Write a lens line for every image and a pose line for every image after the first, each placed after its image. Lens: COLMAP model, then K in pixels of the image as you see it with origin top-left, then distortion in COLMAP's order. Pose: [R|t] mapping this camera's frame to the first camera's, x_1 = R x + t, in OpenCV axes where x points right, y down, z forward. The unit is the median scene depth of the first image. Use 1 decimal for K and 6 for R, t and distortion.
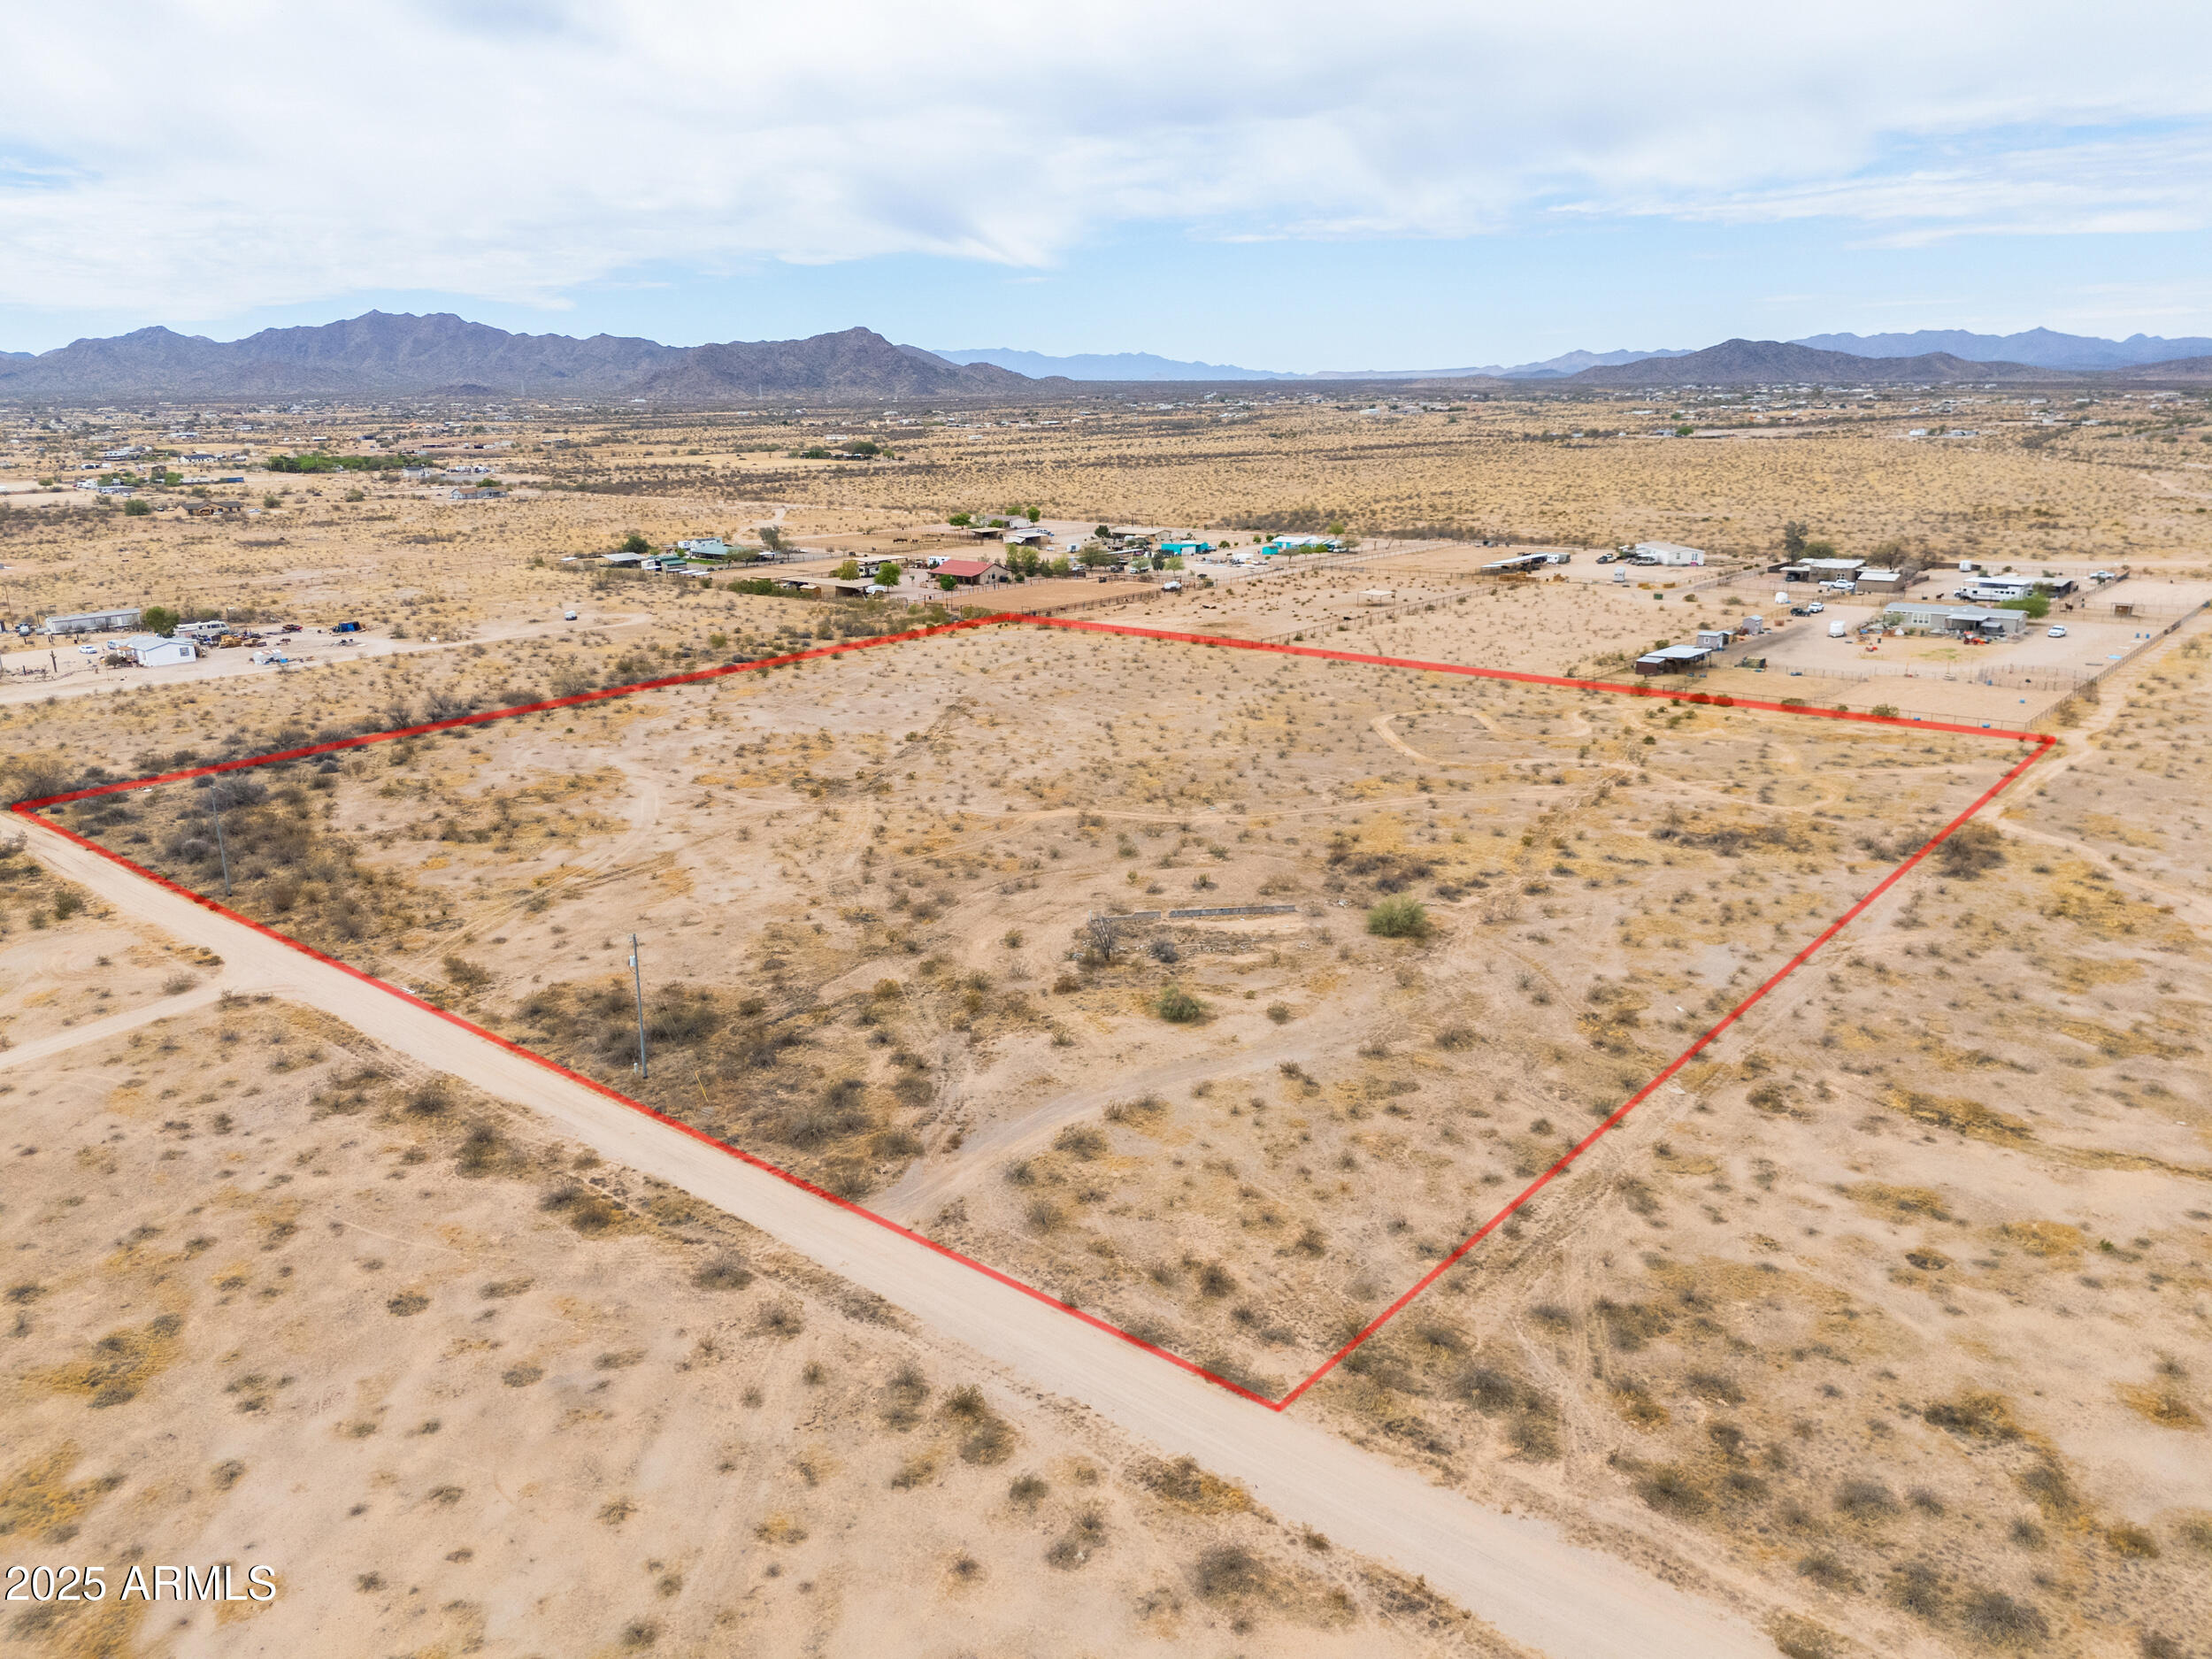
lens RADIAL K [[1624.7, 0, 1106.0], [0, 1624.7, 829.5], [0, 0, 1]] dist [0.071199, -0.067420]
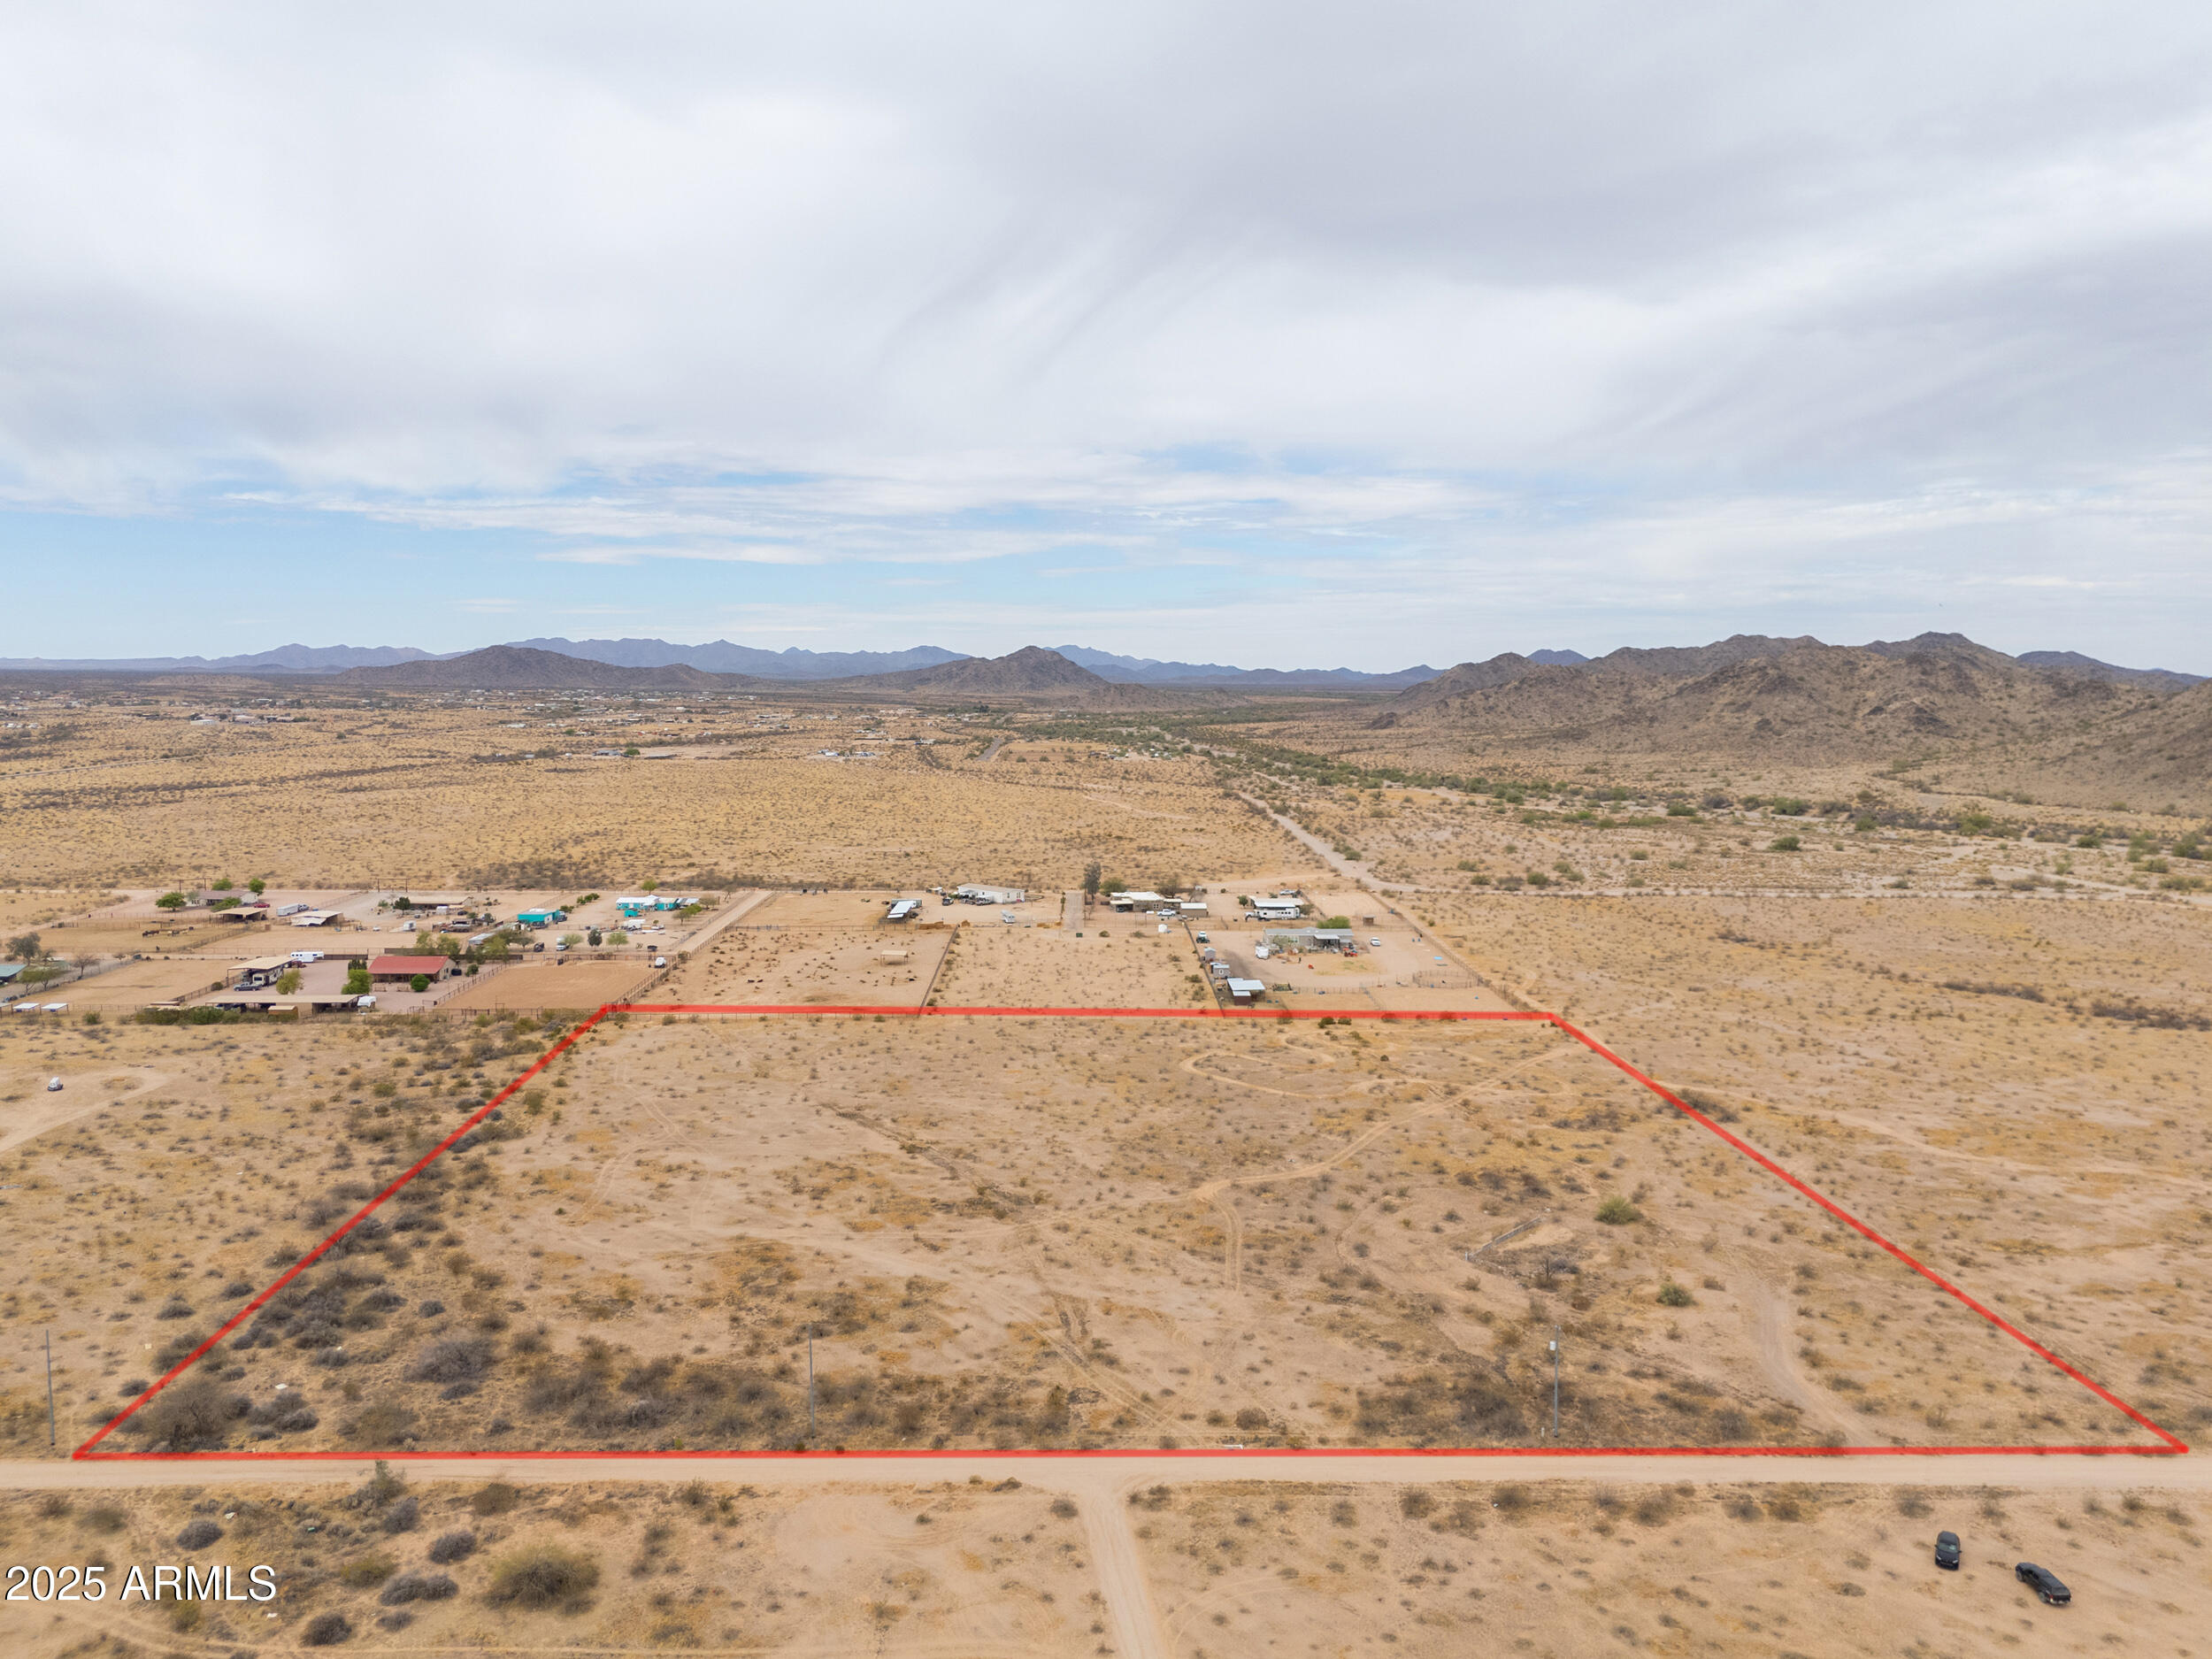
lens RADIAL K [[1652.0, 0, 1106.0], [0, 1652.0, 829.5], [0, 0, 1]] dist [0.064053, -0.070310]
pose [[0.745554, -0.046586, 0.664815, -1.238670], [0.160603, 0.980714, -0.111386, -0.204117], [-0.646804, 0.189815, 0.738657, 0.139295]]
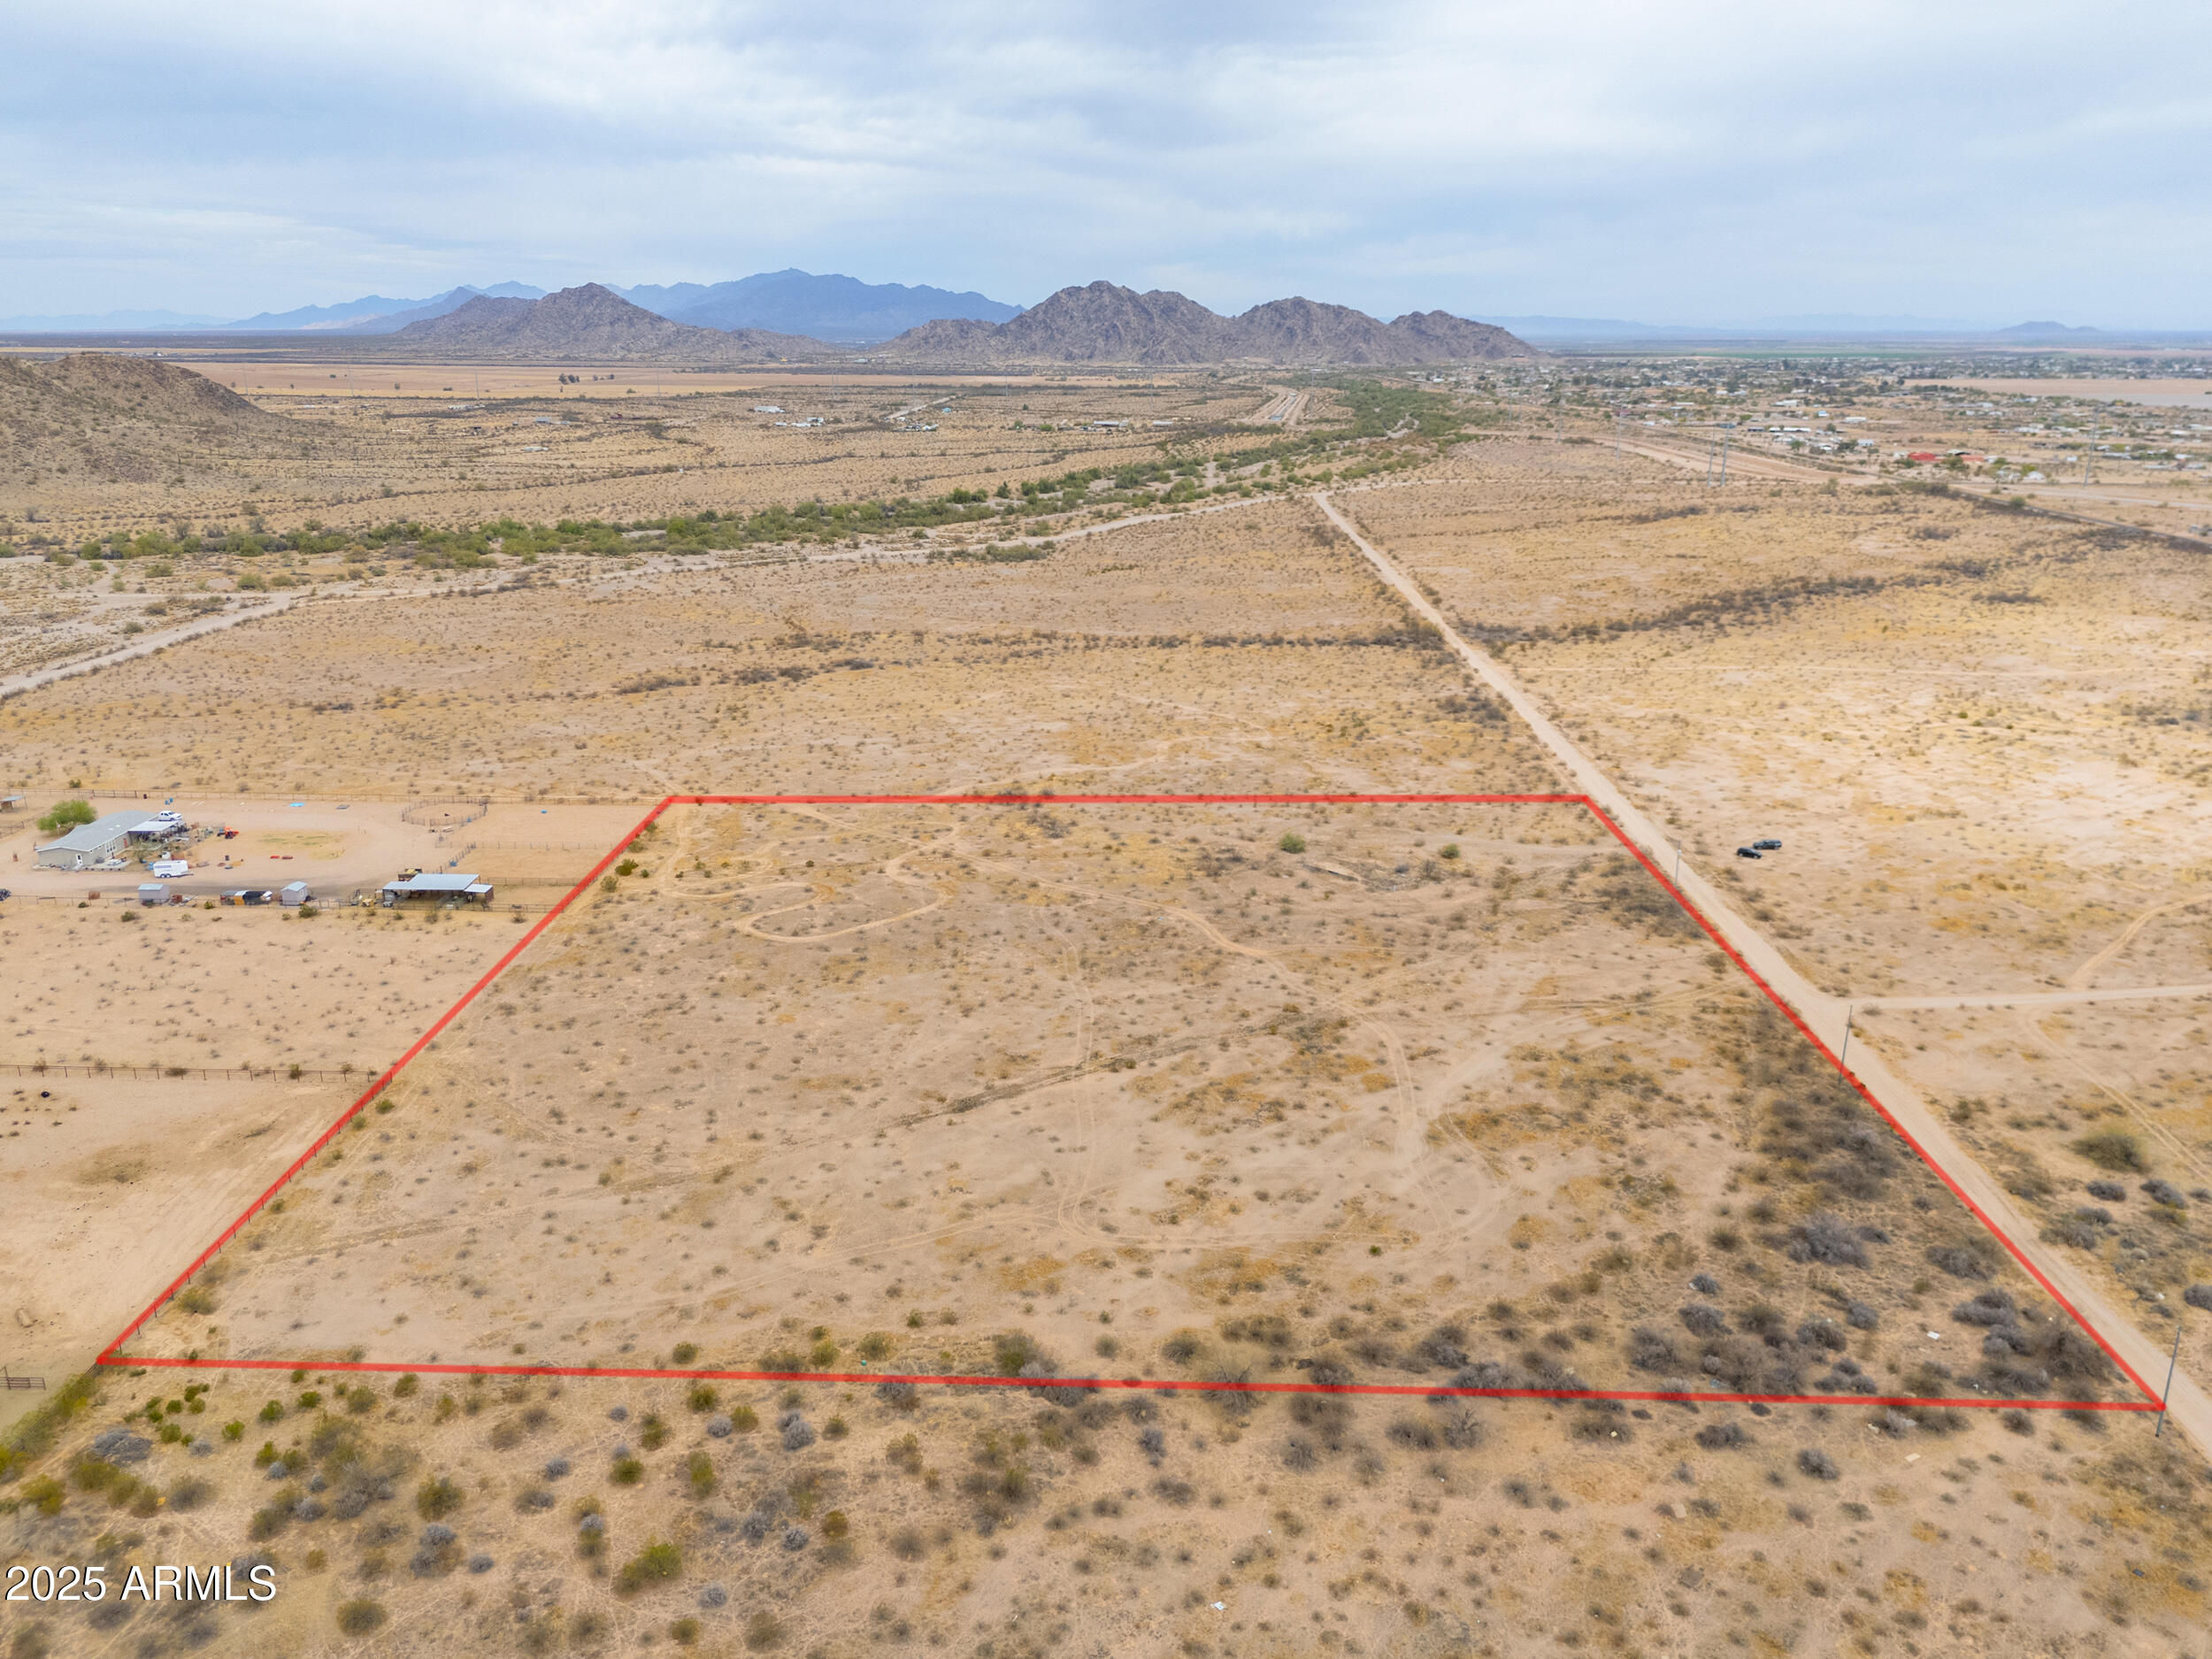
lens RADIAL K [[1652.0, 0, 1106.0], [0, 1652.0, 829.5], [0, 0, 1]] dist [0.064053, -0.070310]
pose [[-0.628317, -0.217426, 0.746957, -1.329521], [0.209964, 0.877126, 0.431932, -0.987557], [-0.749088, 0.428223, -0.505461, 2.416112]]
